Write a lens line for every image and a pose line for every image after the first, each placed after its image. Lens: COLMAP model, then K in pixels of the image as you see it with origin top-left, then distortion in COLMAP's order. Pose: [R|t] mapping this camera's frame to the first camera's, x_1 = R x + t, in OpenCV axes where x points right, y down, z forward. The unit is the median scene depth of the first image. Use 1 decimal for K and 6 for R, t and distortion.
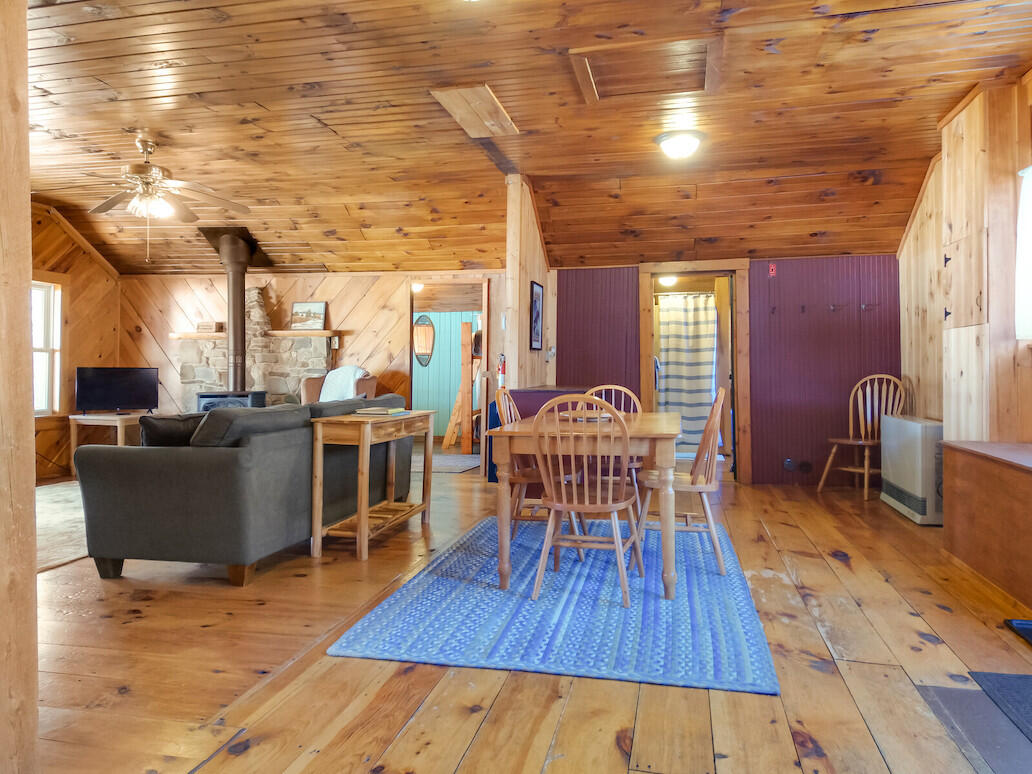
lens RADIAL K [[725.9, 0, 510.7], [0, 725.9, 366.2], [0, 0, 1]] dist [0.097246, -0.115527]
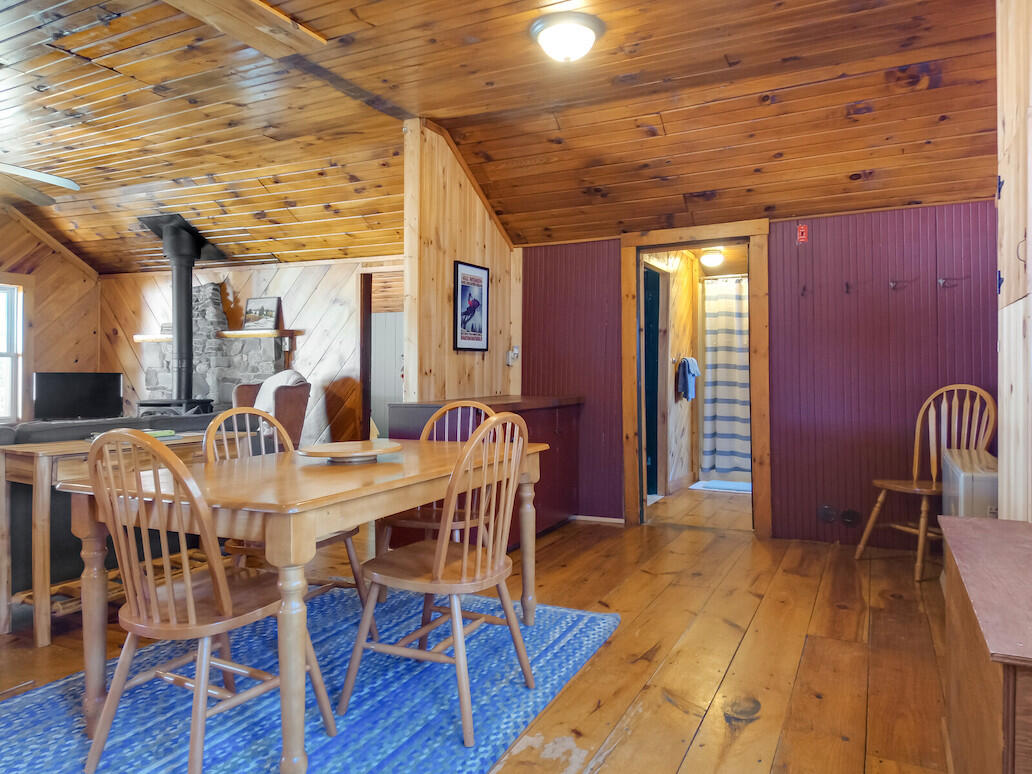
lens RADIAL K [[725.7, 0, 509.9], [0, 725.7, 369.7], [0, 0, 1]] dist [0.058959, -0.049856]
pose [[0.969243, -0.001222, -0.246102, 0.249095], [0.001869, 0.999995, 0.002397, -0.003497], [0.246098, -0.002783, 0.969241, 0.247253]]
